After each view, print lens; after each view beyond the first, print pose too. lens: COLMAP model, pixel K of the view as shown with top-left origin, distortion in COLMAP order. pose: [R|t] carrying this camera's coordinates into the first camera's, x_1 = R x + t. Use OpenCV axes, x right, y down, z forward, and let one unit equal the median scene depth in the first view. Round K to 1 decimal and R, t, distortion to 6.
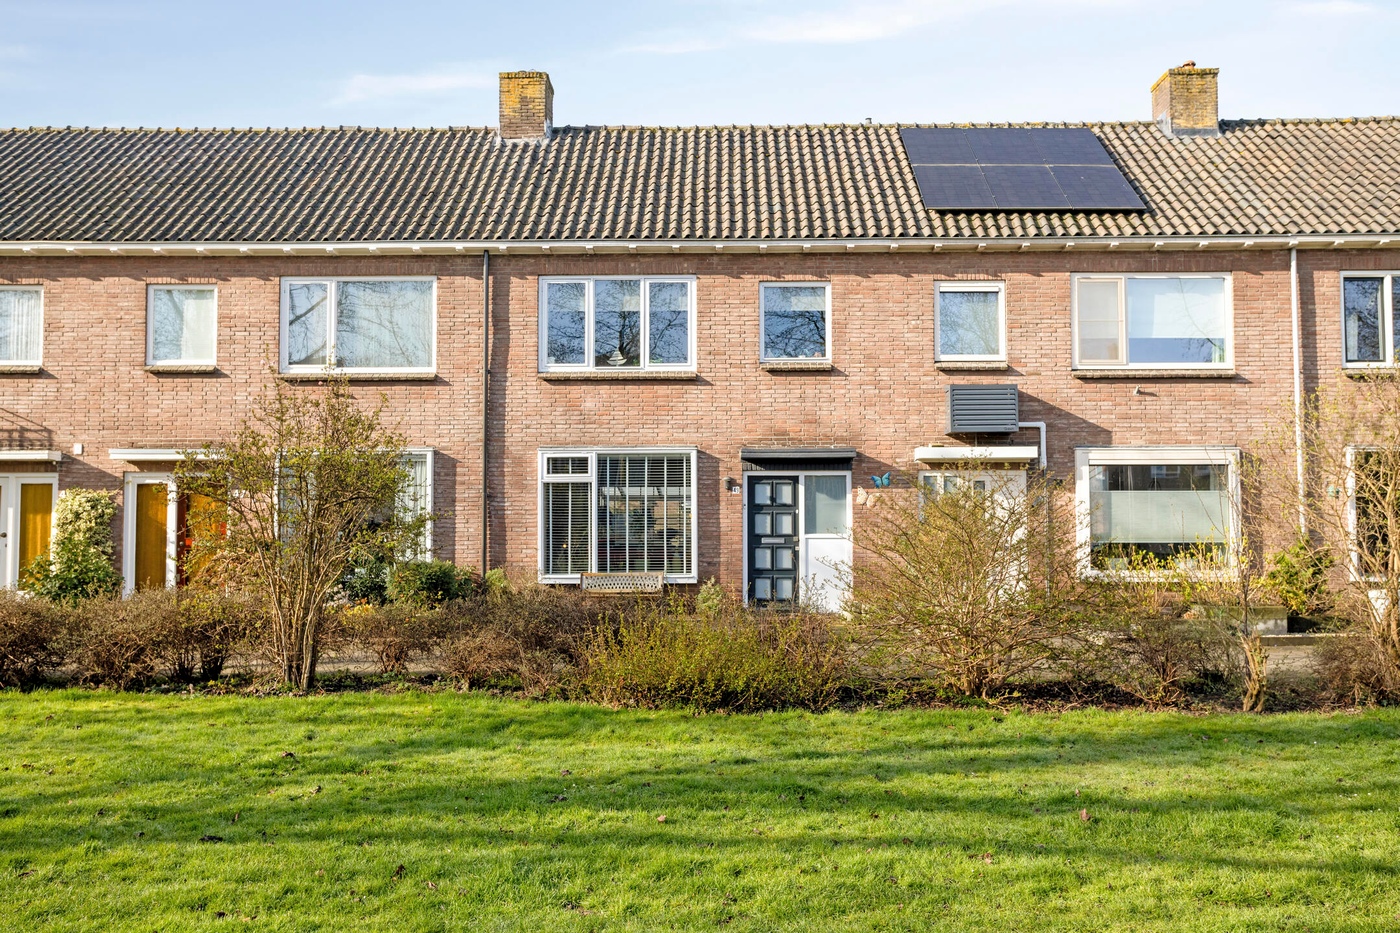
lens RADIAL K [[1164.4, 0, 690.5], [0, 1164.4, 466.1], [0, 0, 1]] dist [0.019594, 0.023228]
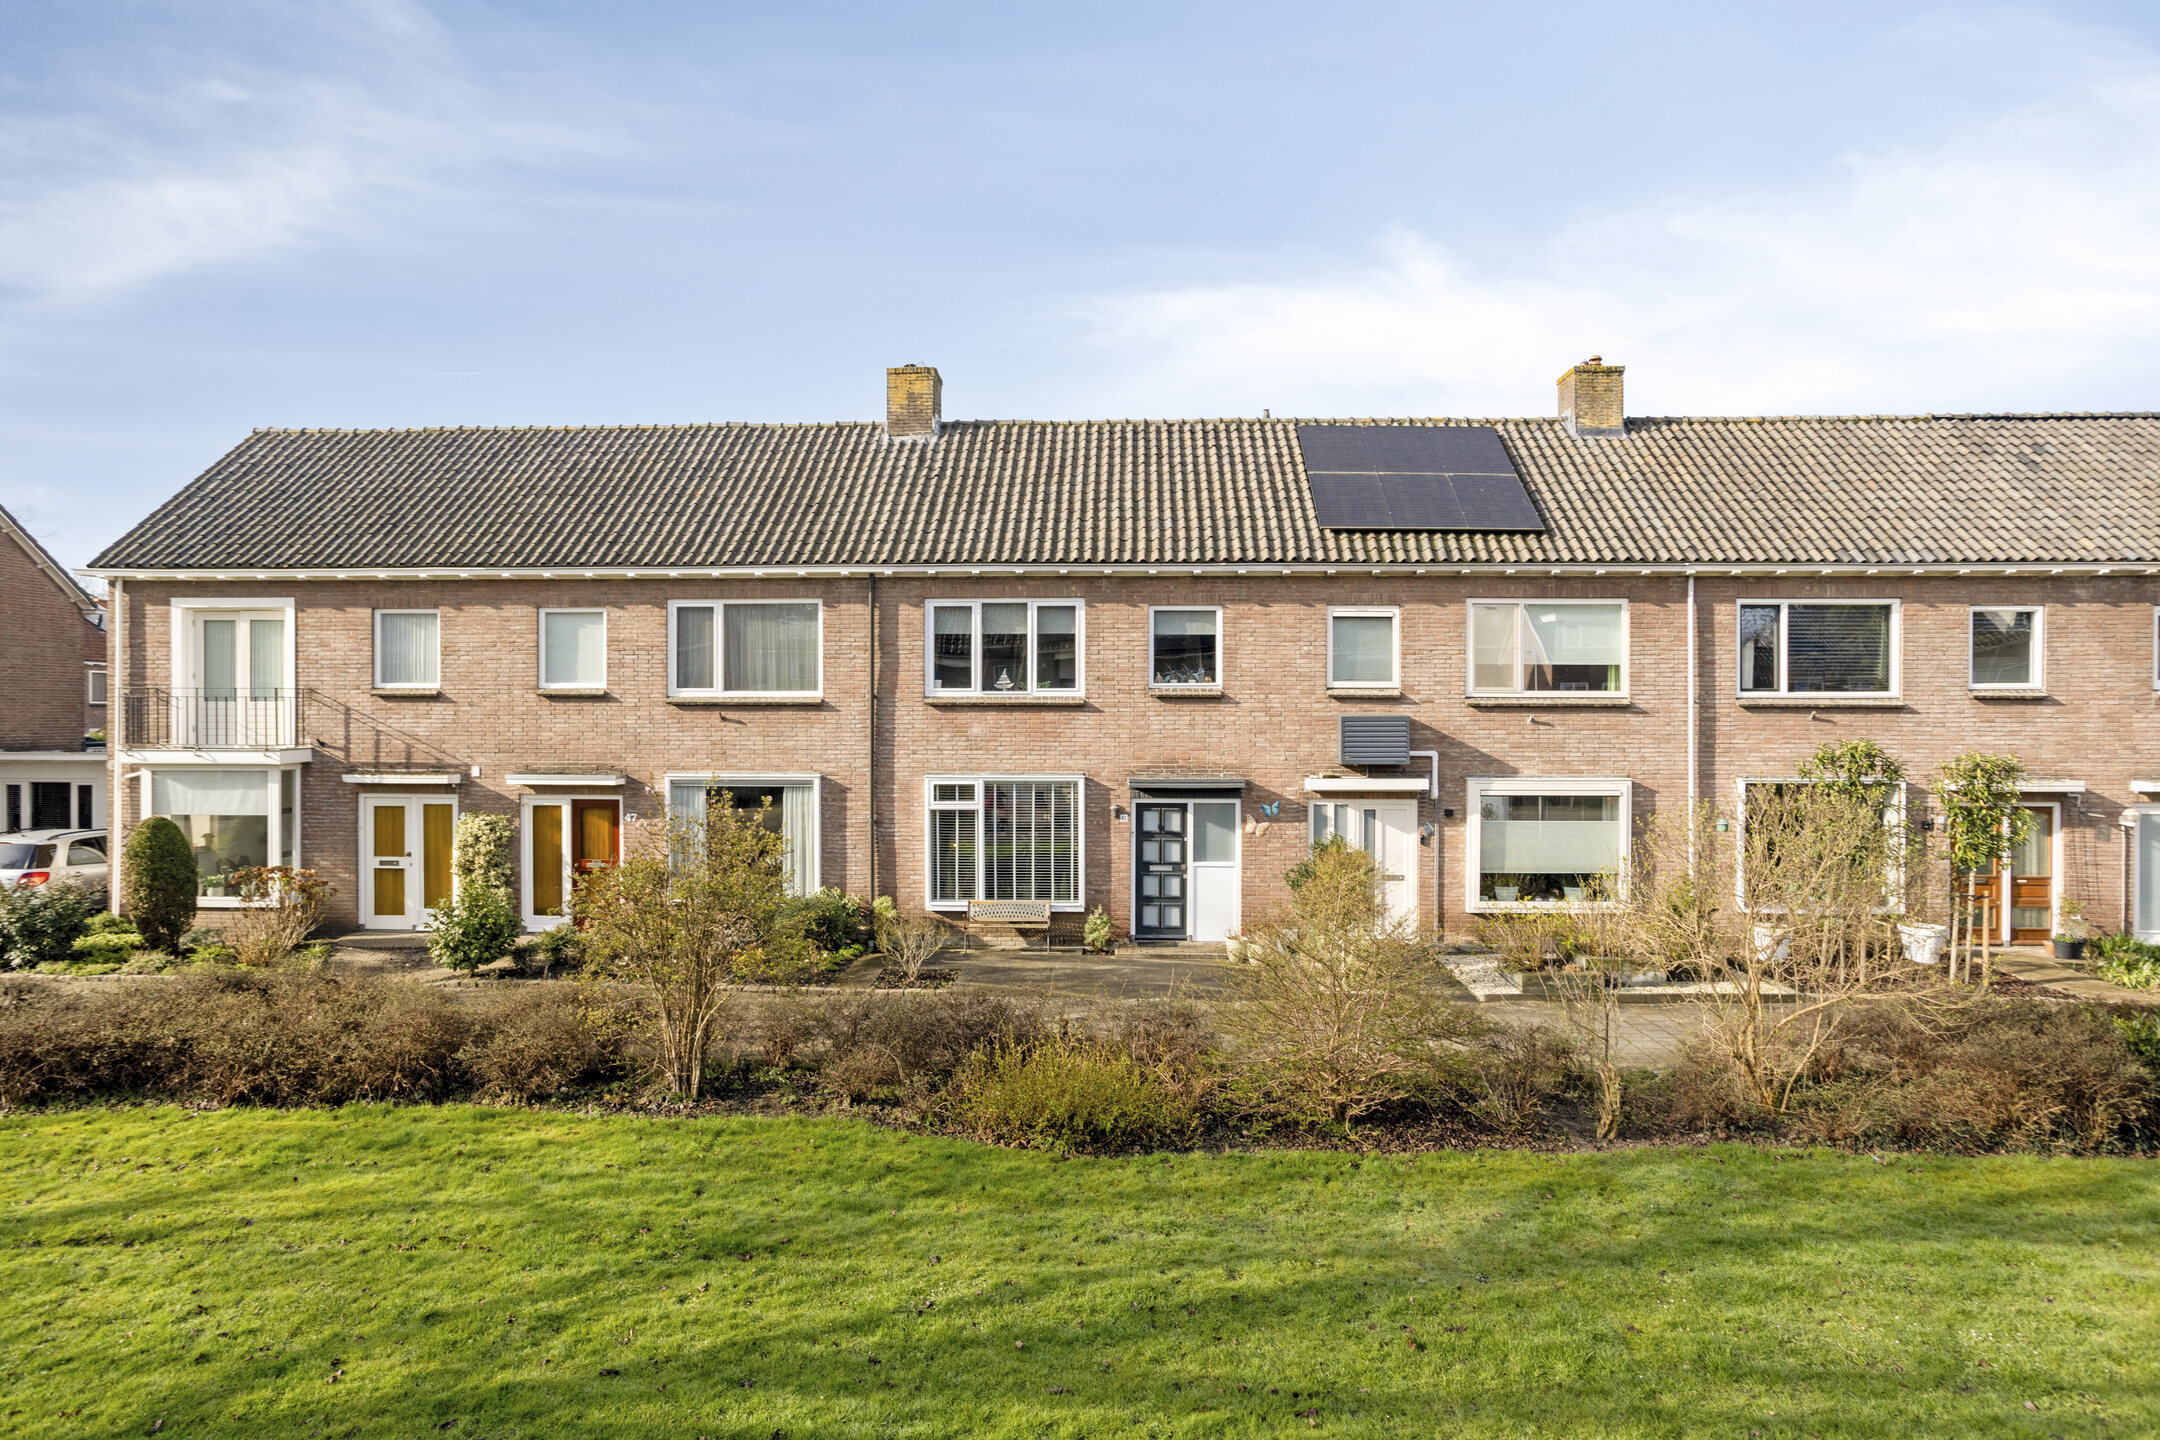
lens RADIAL K [[1212.6, 0, 1066.1], [0, 1212.6, 723.9], [0, 0, 1]] dist [-0.038665, 0.026678]
pose [[0.999683, 0.003770, -0.024913, 0.015311], [-0.002321, 0.998318, 0.057935, -0.118441], [0.025090, -0.057859, 0.998009, -0.026233]]
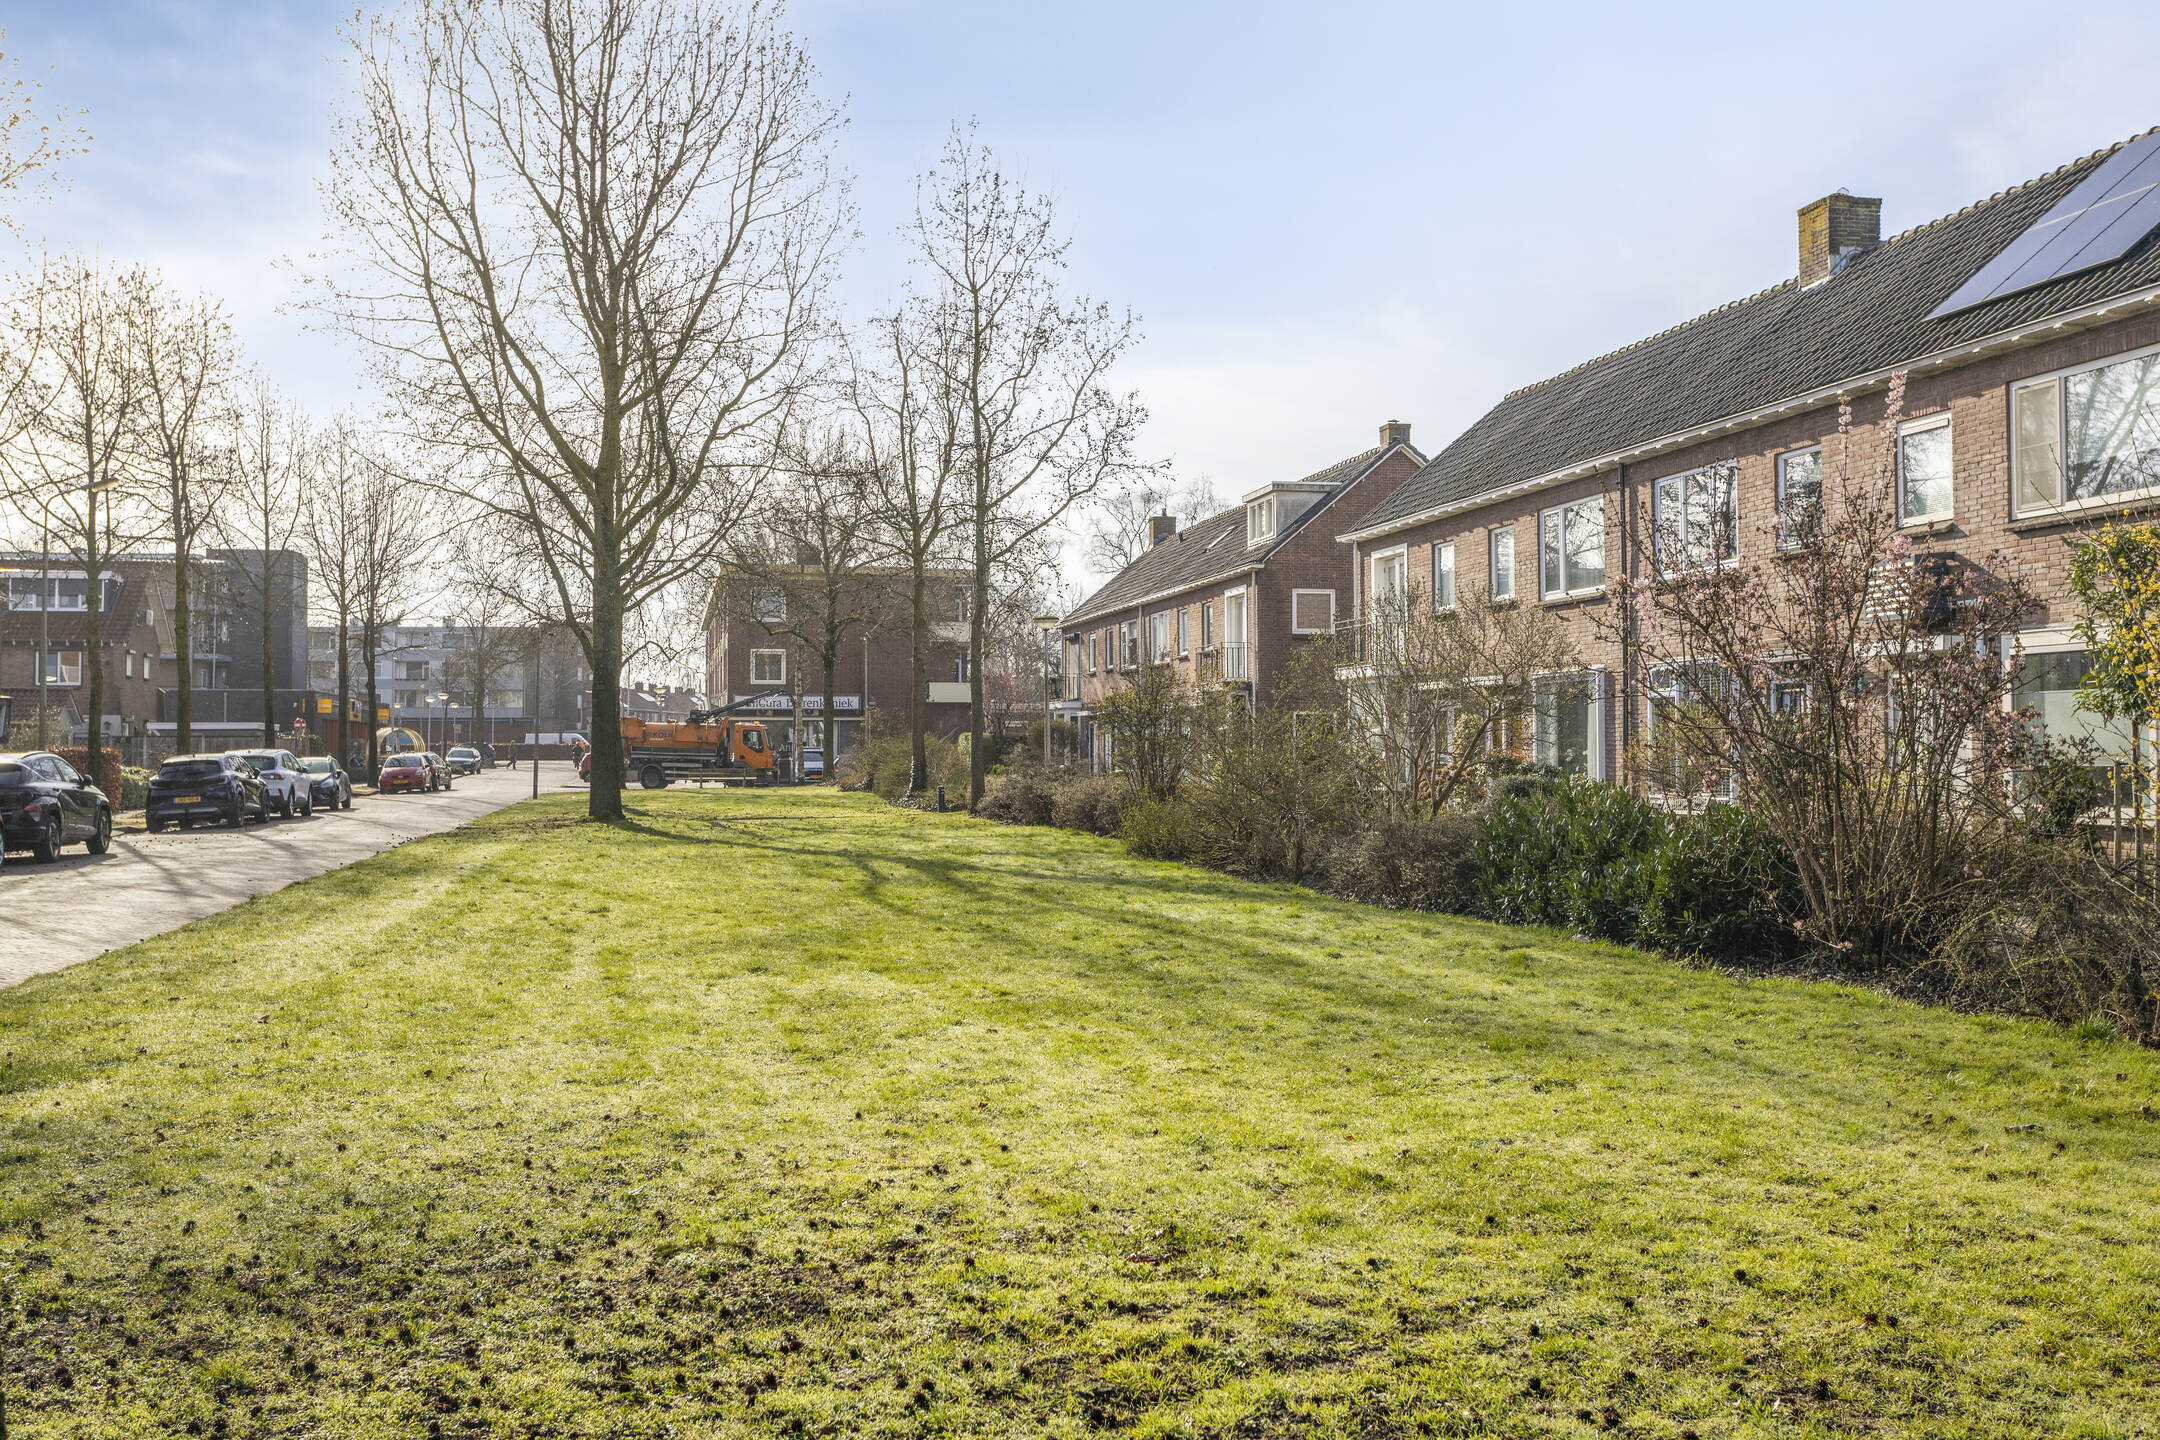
lens RADIAL K [[2060.7, 0, 1083.0], [0, 2060.7, 719.4], [0, 0, 1]] dist [-0.032998, 0.000000]
pose [[0.219618, -0.013709, -0.975490, 1.407790], [0.058527, 0.998285, -0.000853, 0.005815], [0.973829, -0.056905, 0.220043, 0.170057]]
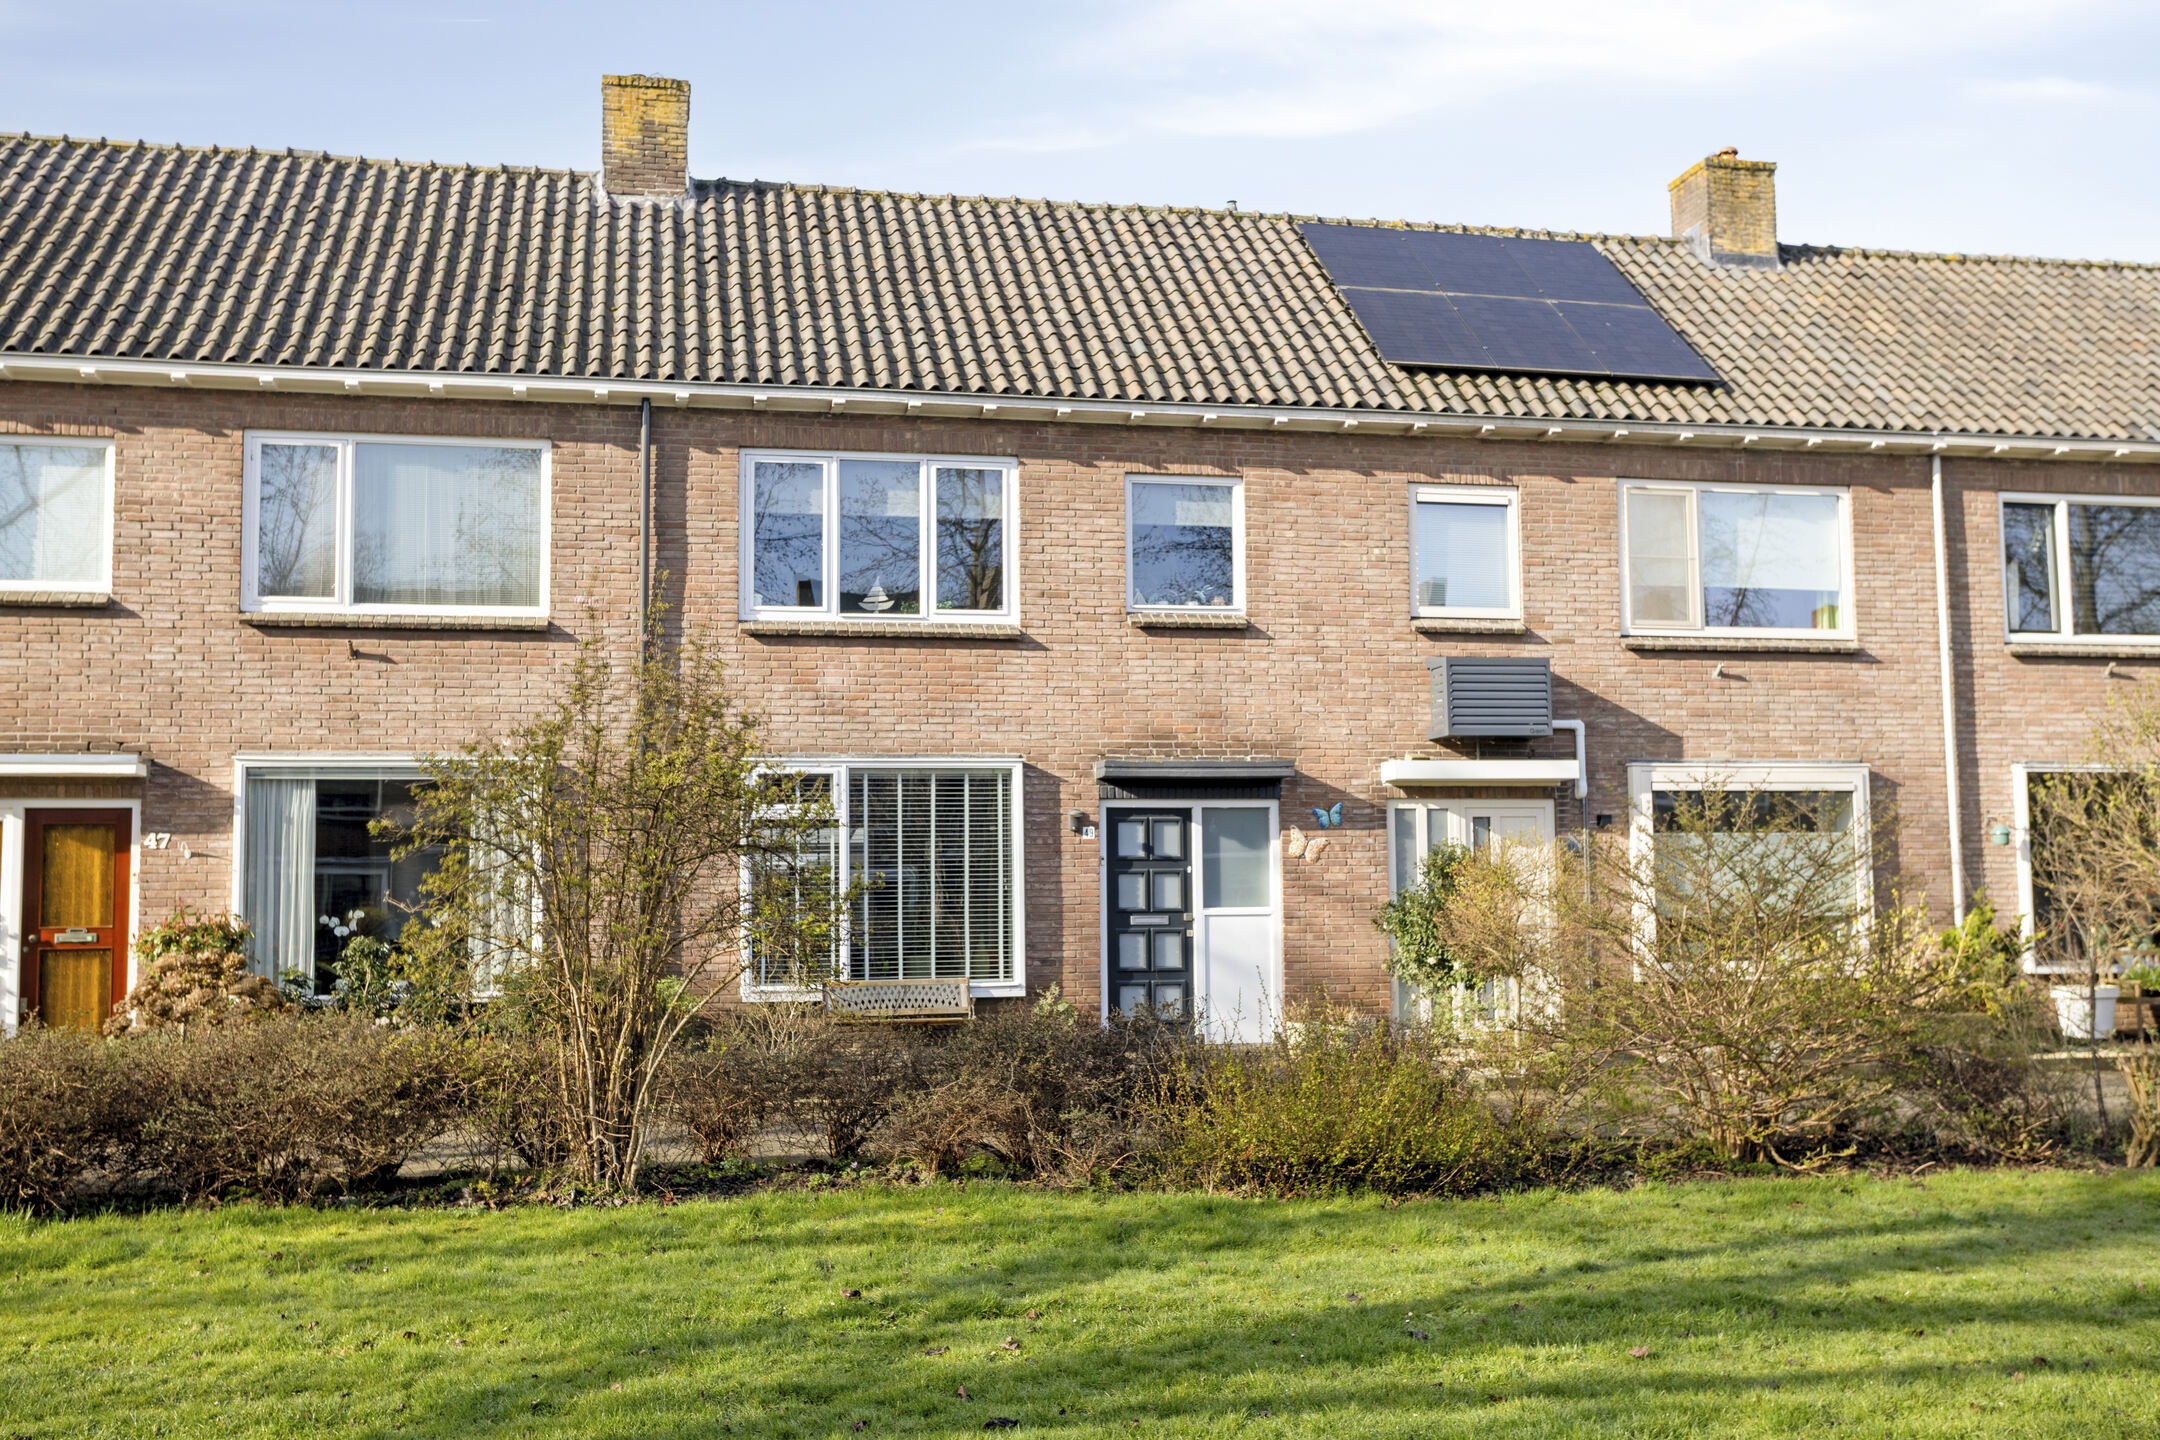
lens RADIAL K [[2114.8, 0, 1081.2], [0, 2114.8, 719.8], [0, 0, 1]] dist [0.028779, 0.000000]
pose [[0.973737, 0.011258, 0.227398, -0.201550], [-0.003401, 0.999385, -0.034915, 0.001354], [-0.227651, 0.033225, 0.973176, -0.017682]]
